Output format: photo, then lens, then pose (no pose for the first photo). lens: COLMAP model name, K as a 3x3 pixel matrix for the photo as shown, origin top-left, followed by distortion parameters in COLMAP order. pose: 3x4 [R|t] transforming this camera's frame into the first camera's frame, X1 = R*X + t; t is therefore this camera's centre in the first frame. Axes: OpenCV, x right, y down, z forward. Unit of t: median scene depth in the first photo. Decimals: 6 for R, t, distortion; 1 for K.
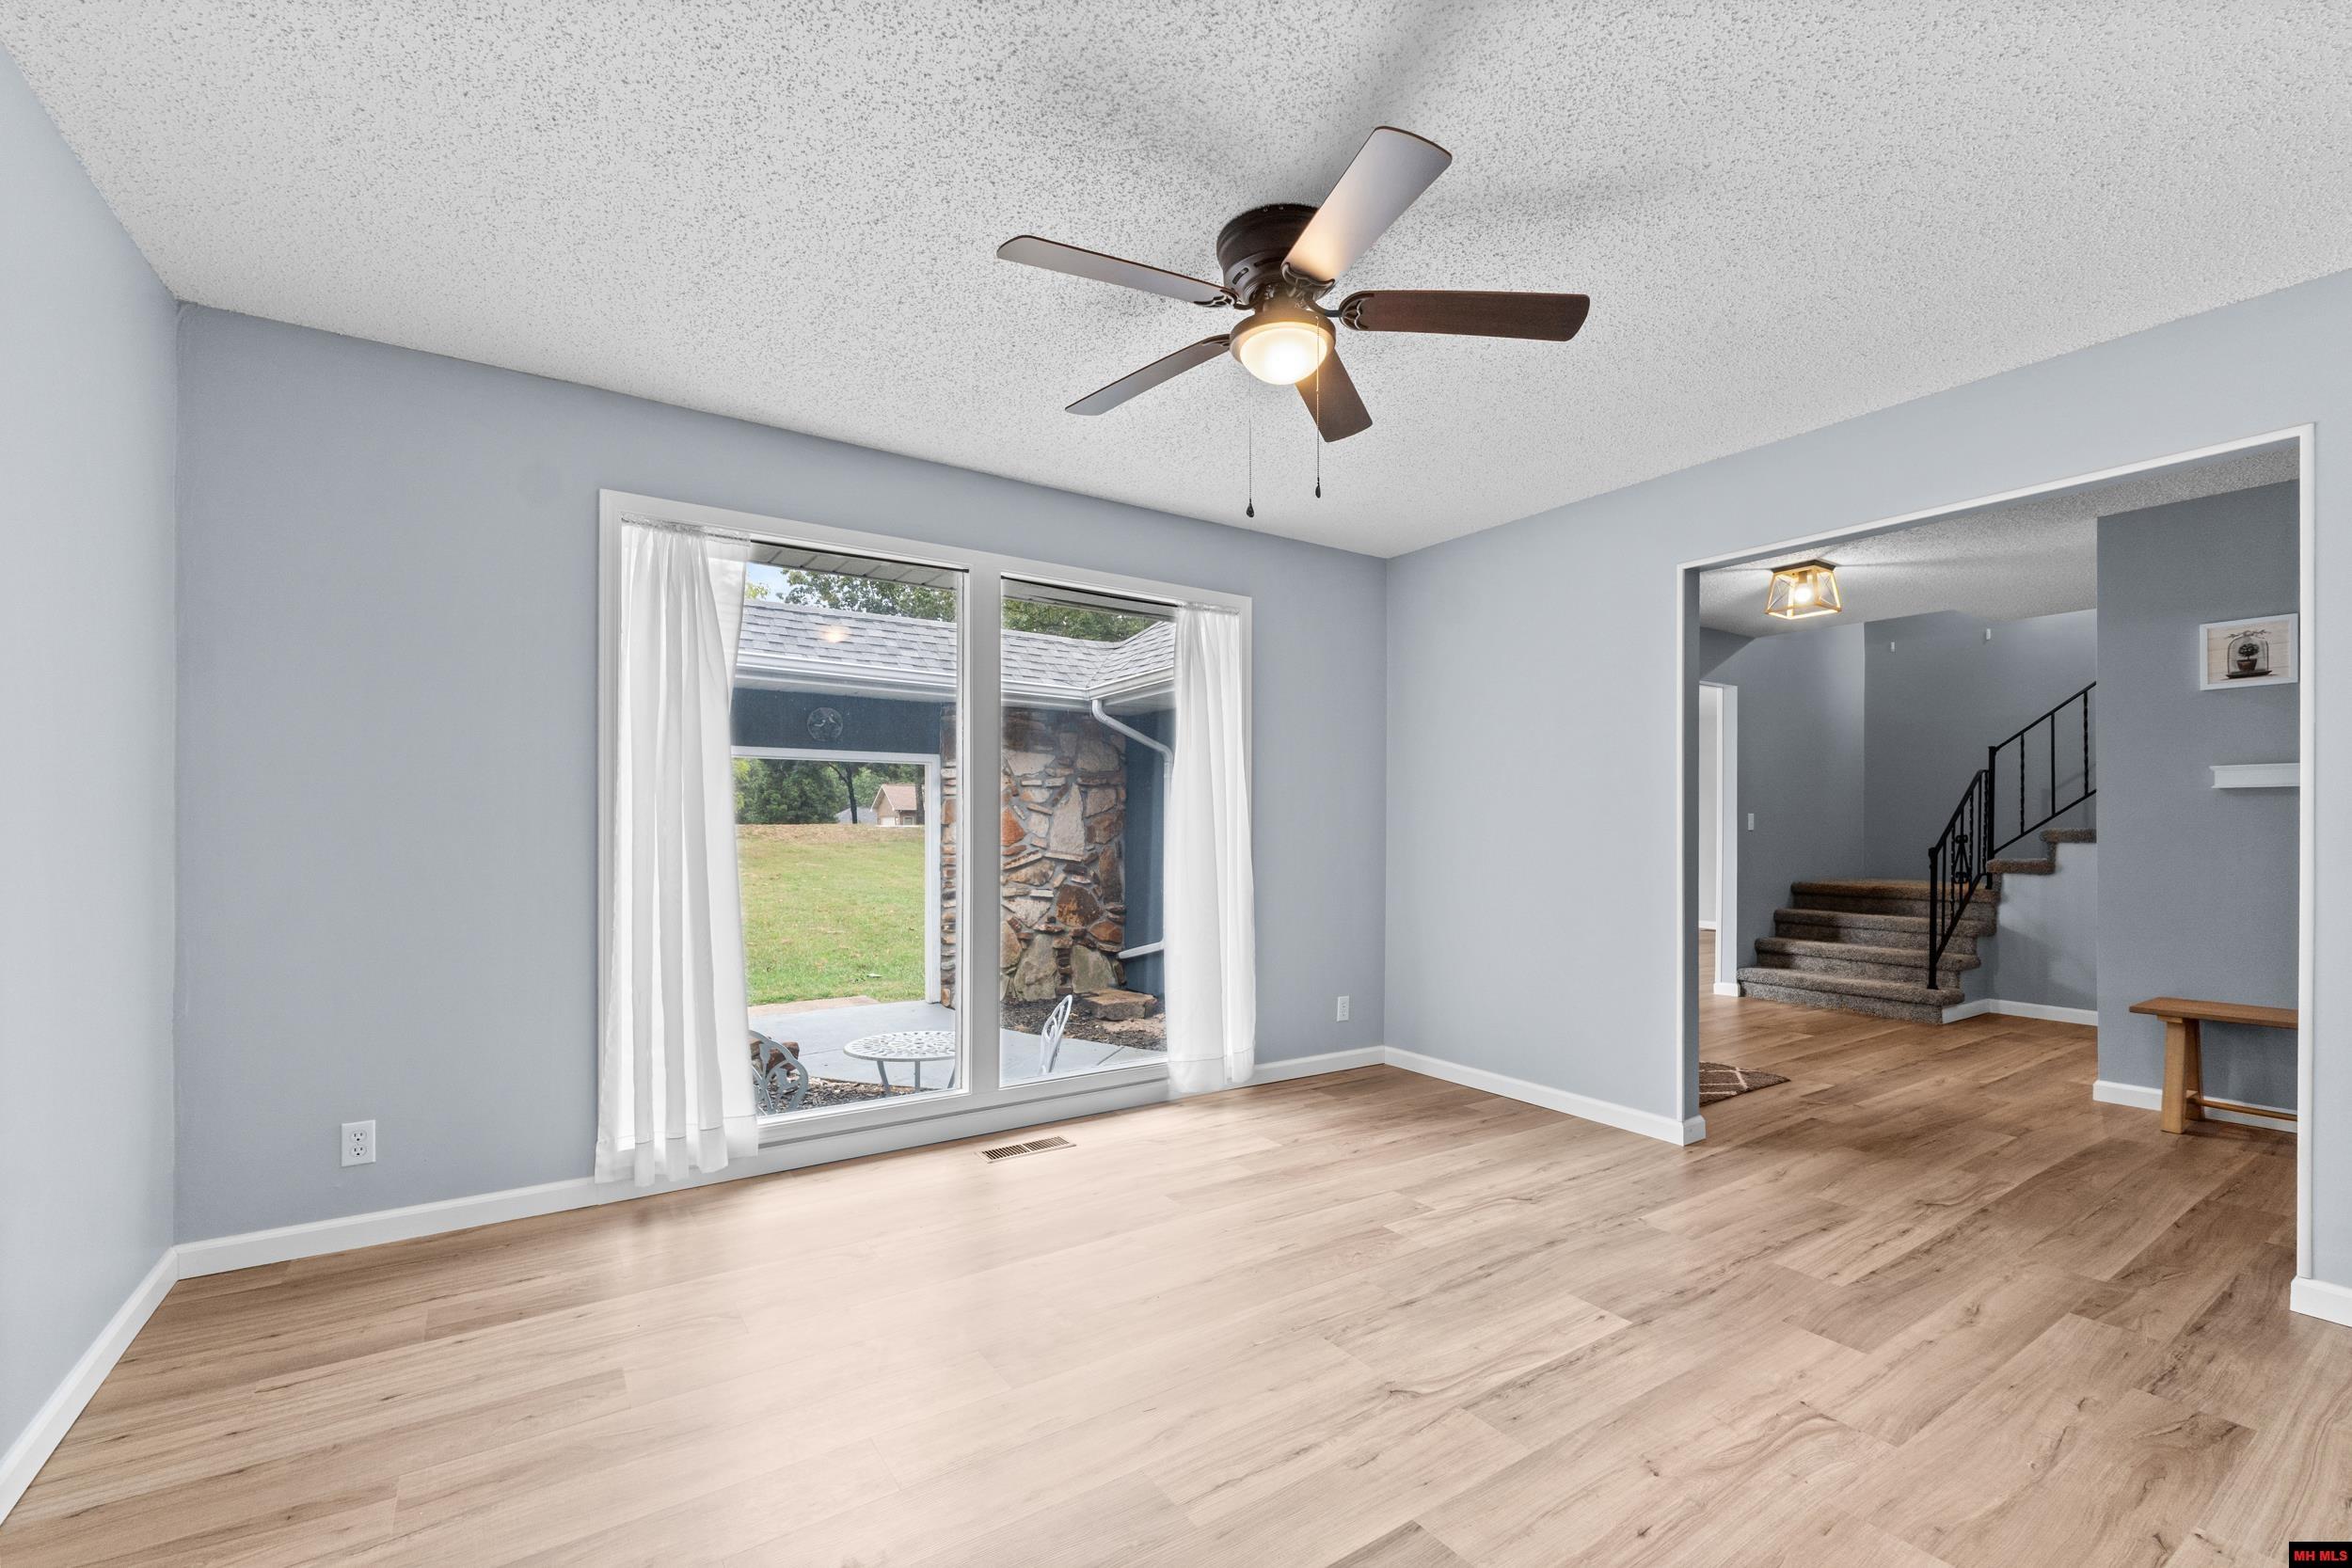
lens RADIAL K [[1015.6, 0, 1185.7], [0, 1015.6, 829.0], [0, 0, 1]] dist [0.002254, 0.000968]
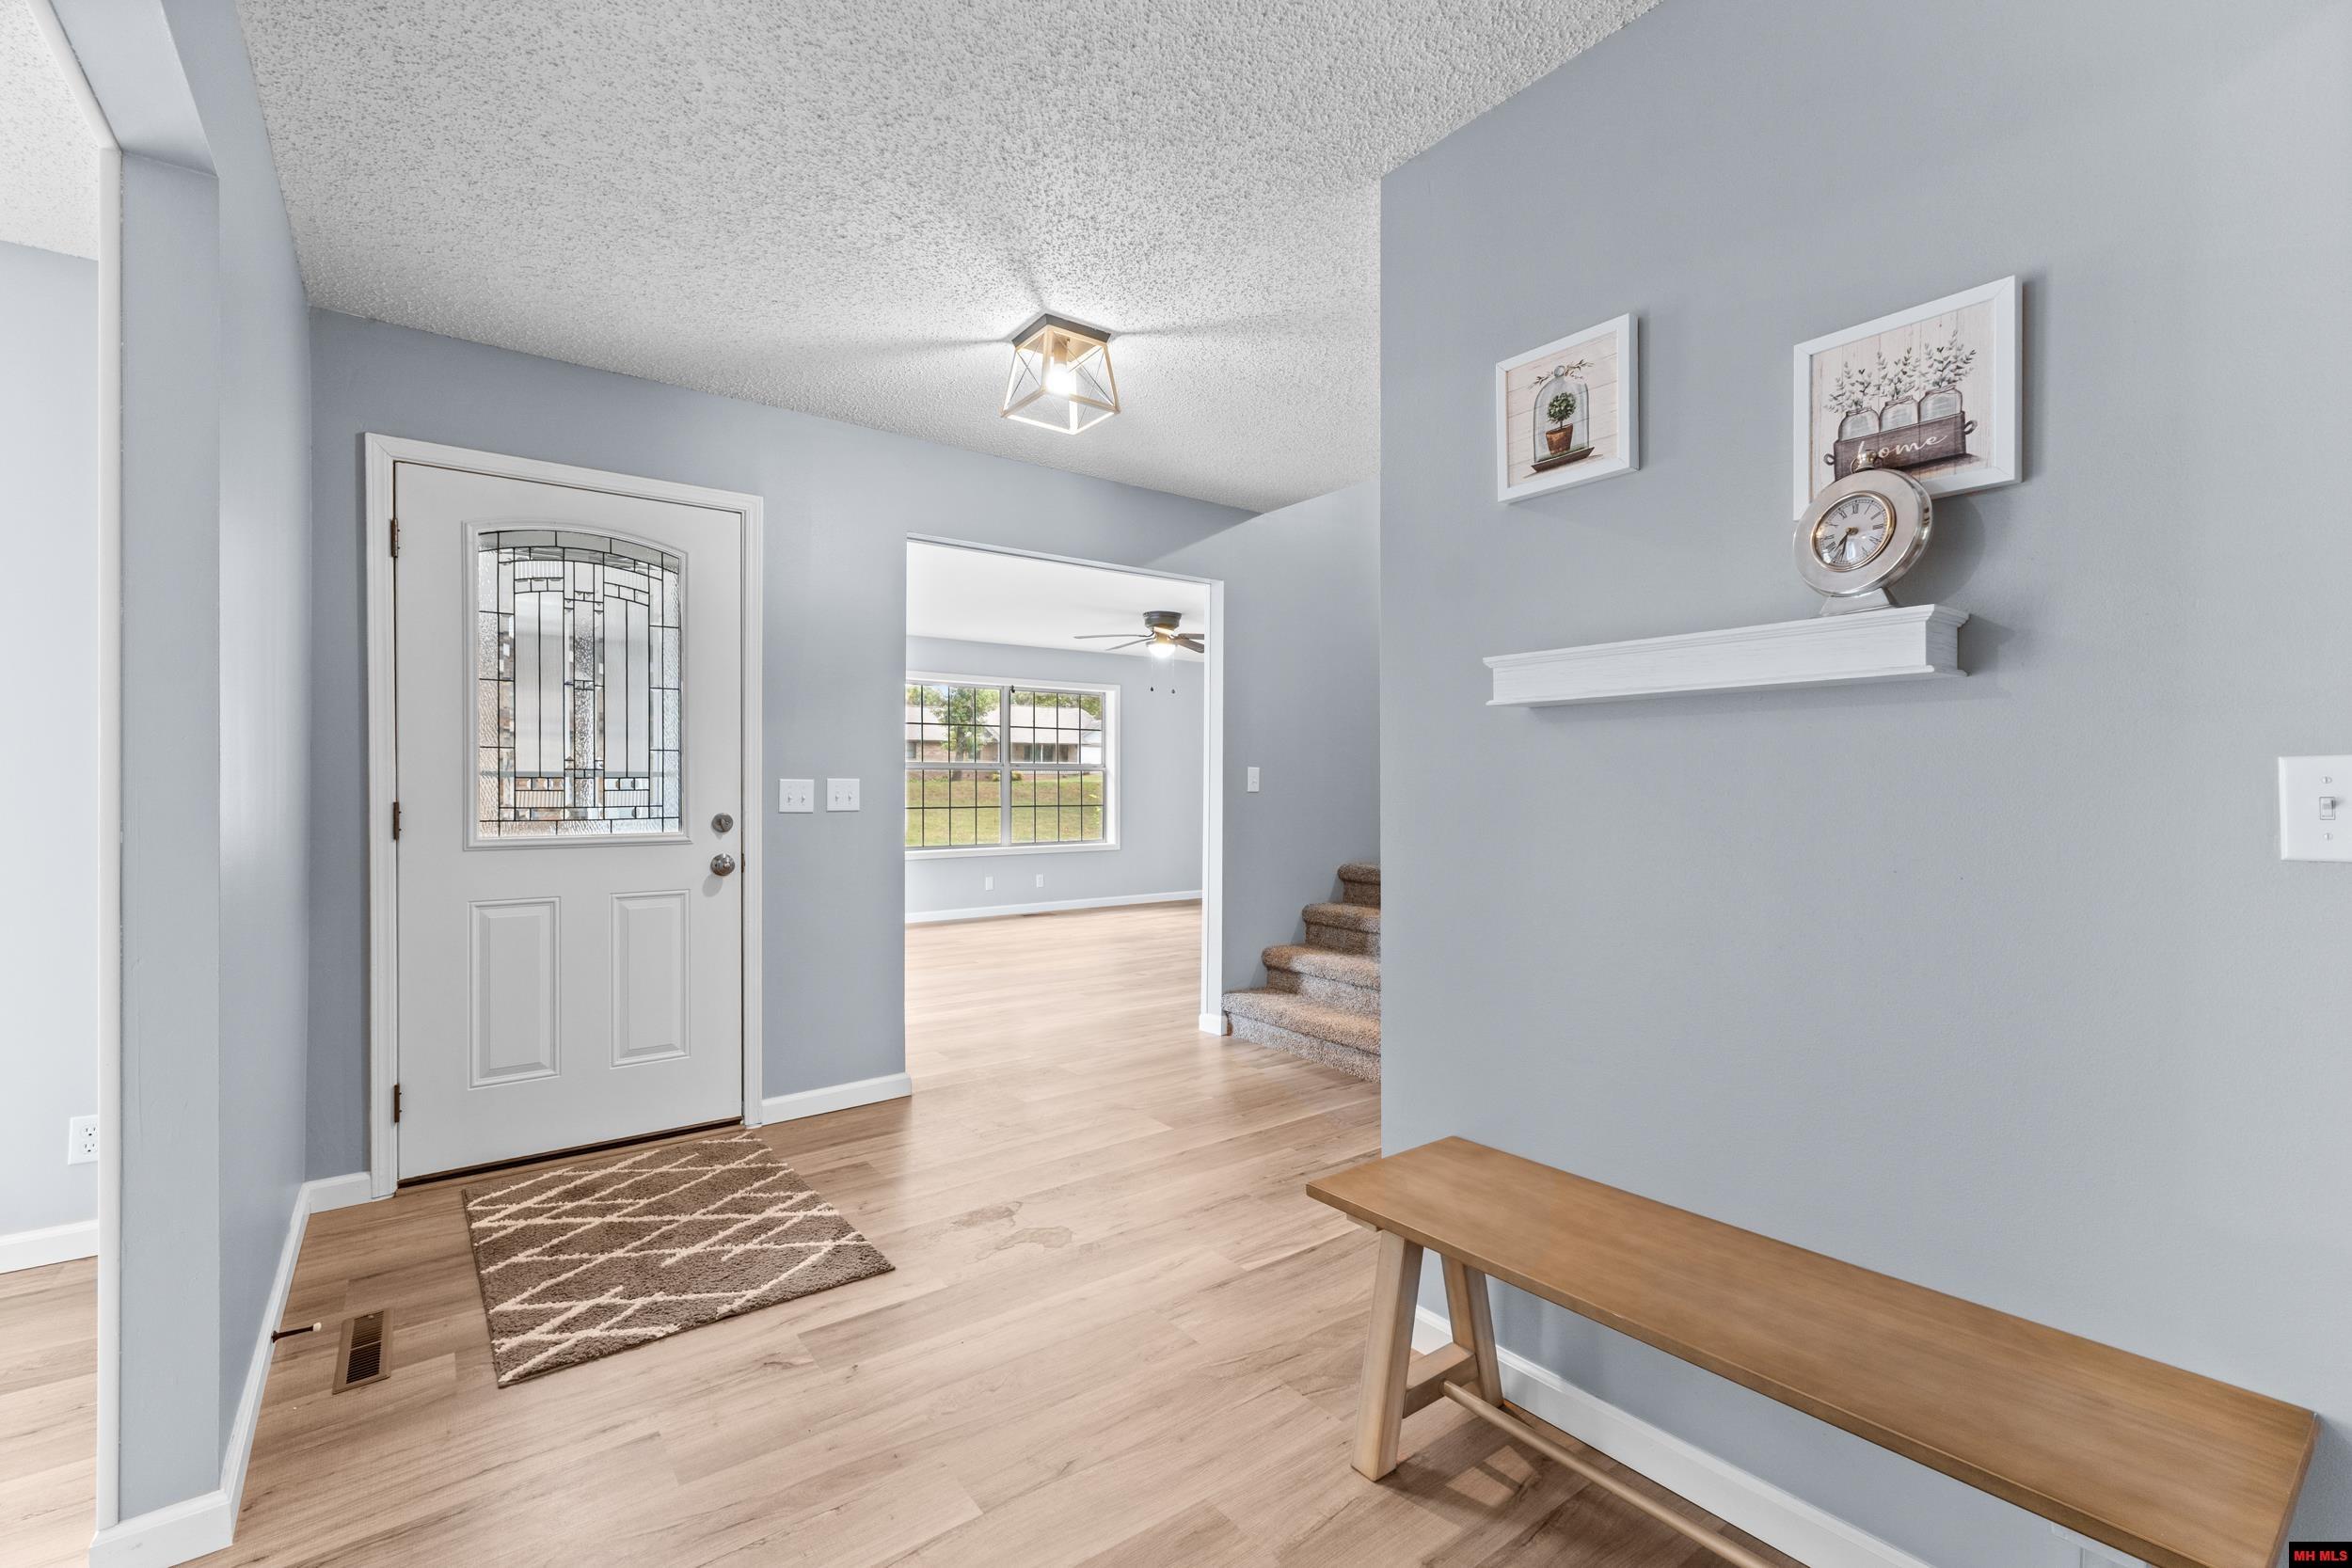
lens RADIAL K [[1015.6, 0, 1189.5], [0, 1015.6, 789.9], [0, 0, 1]] dist [0.002254, 0.000968]
pose [[0.999147, -0.000741, 0.041295, 0.865250], [0.000635, 0.999997, 0.002563, -0.004336], [-0.041297, -0.002535, 0.999144, 0.554563]]
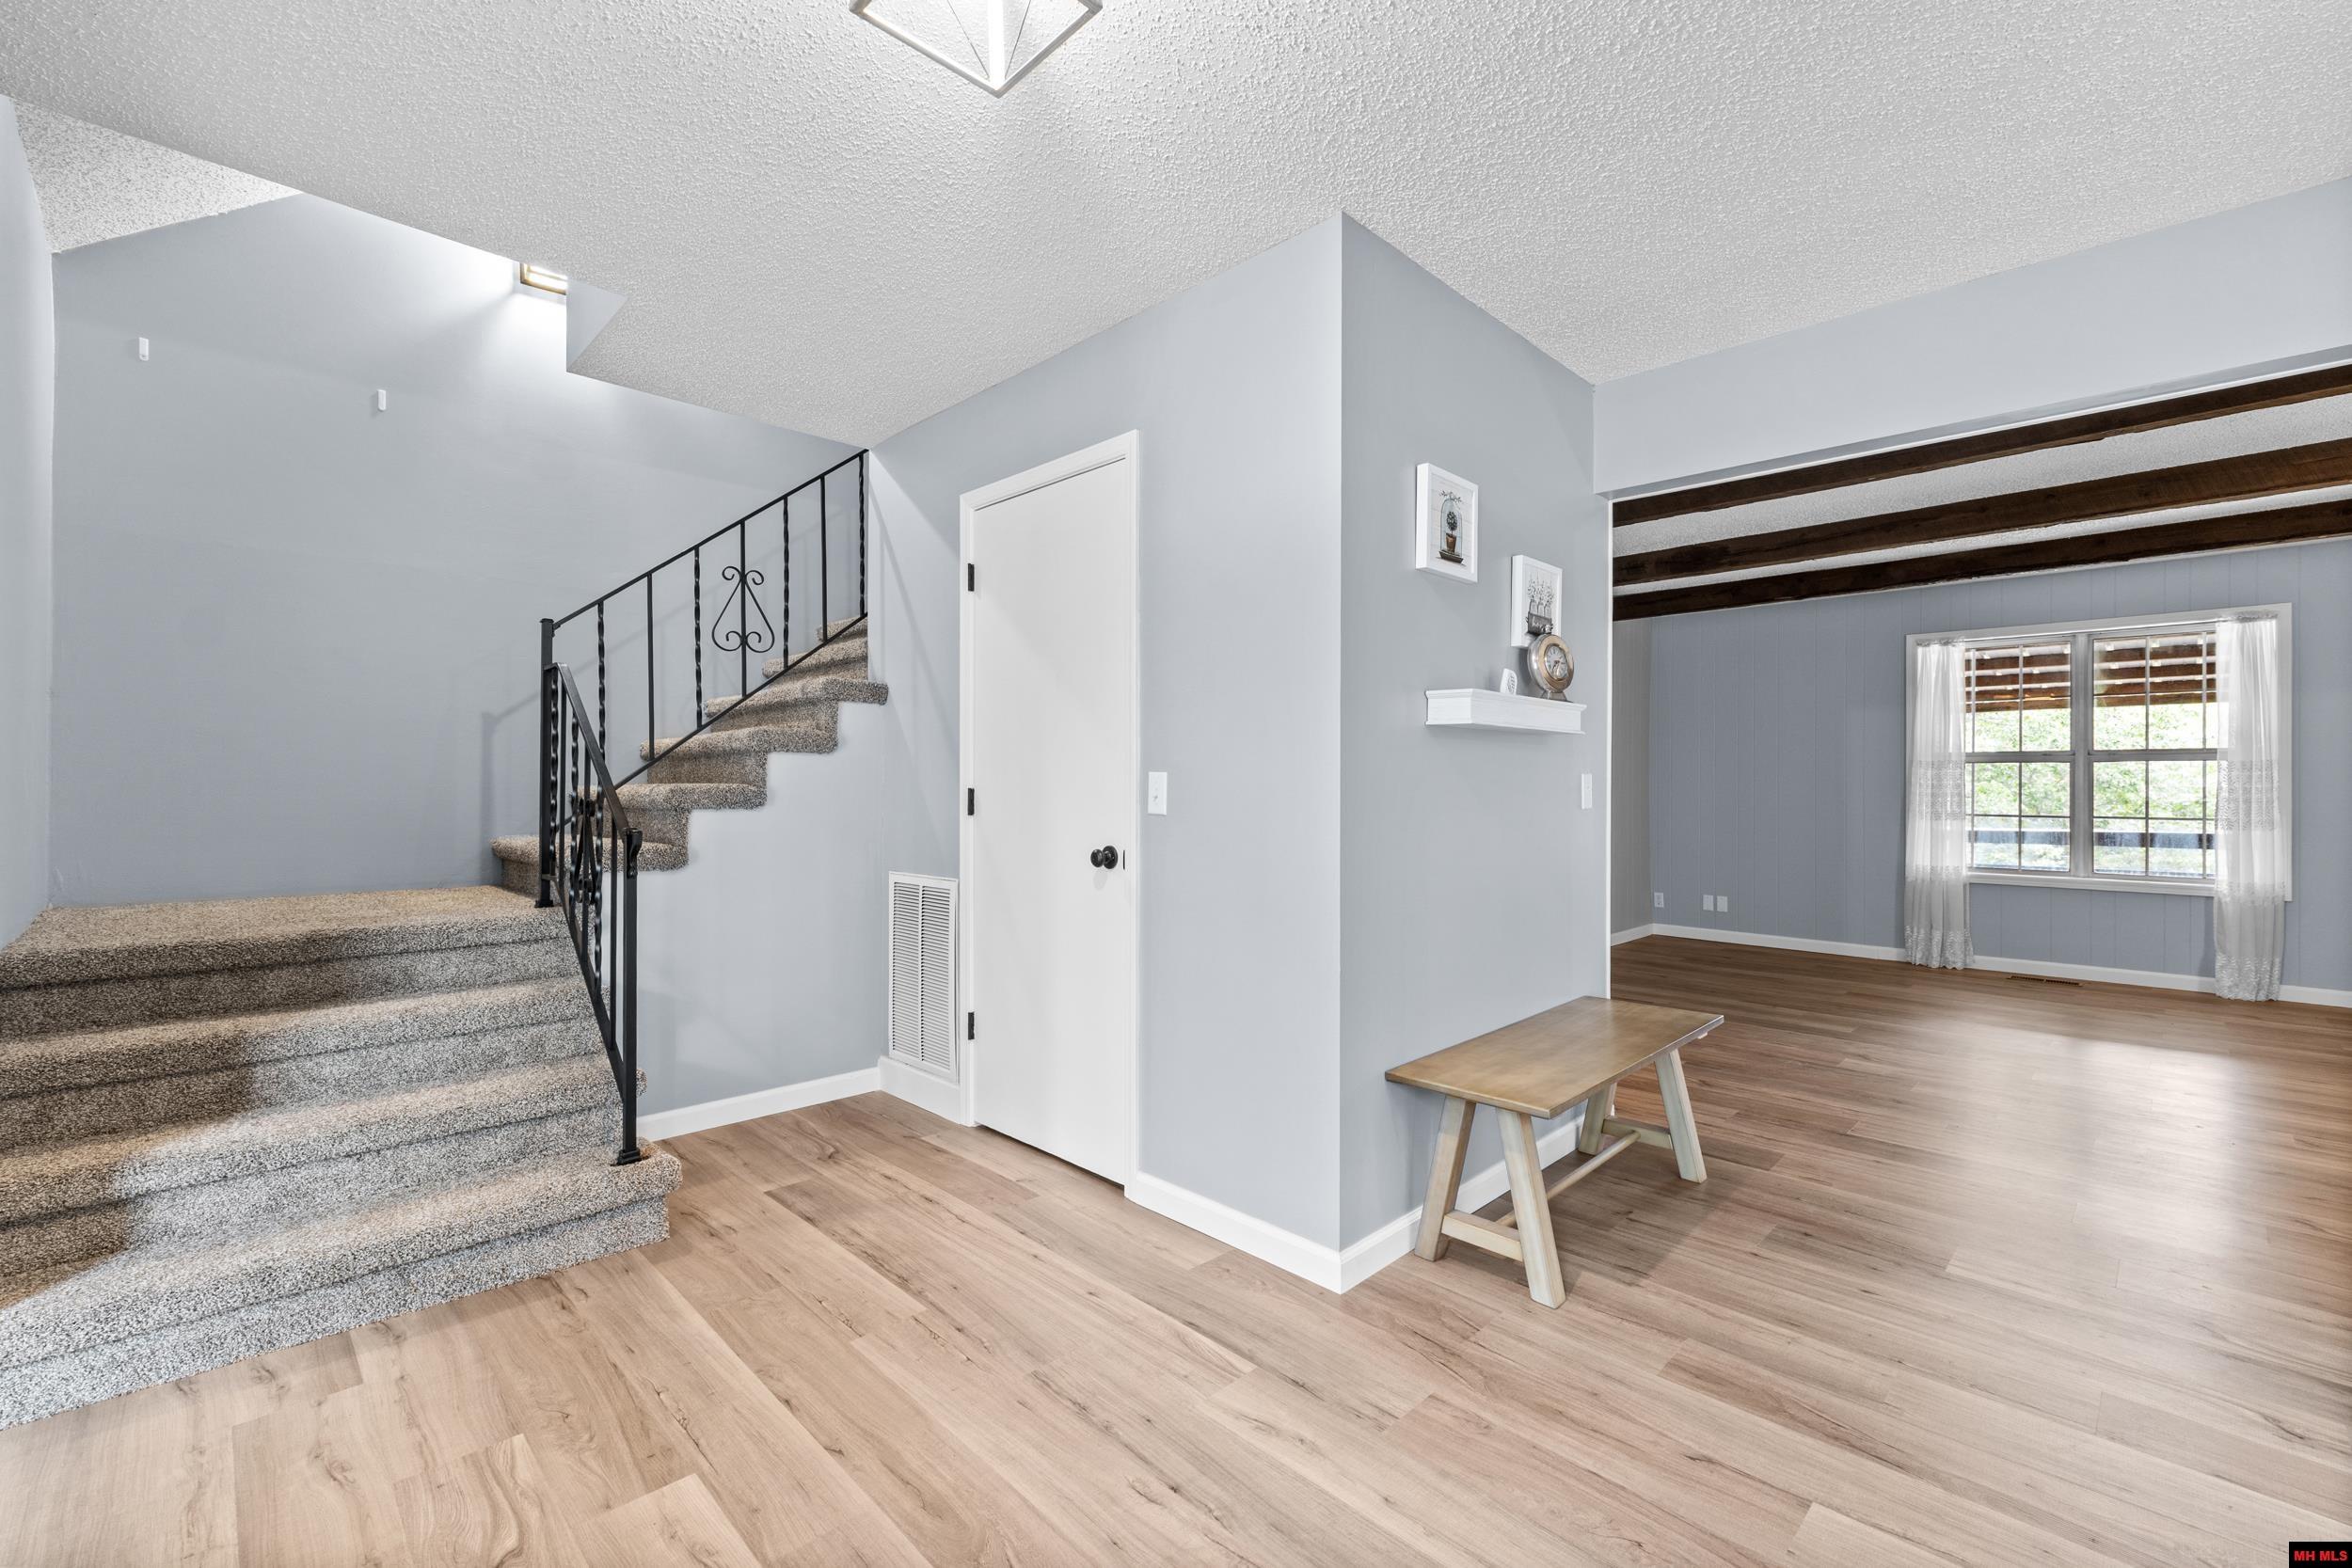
lens RADIAL K [[1015.6, 0, 1160.2], [0, 1015.6, 774.7], [0, 0, 1]] dist [0.002254, 0.000968]
pose [[-0.171363, 0.010822, 0.985148, 0.424771], [-0.003418, 0.999927, -0.011579, -0.000818], [-0.985202, -0.005352, -0.171314, 1.316490]]
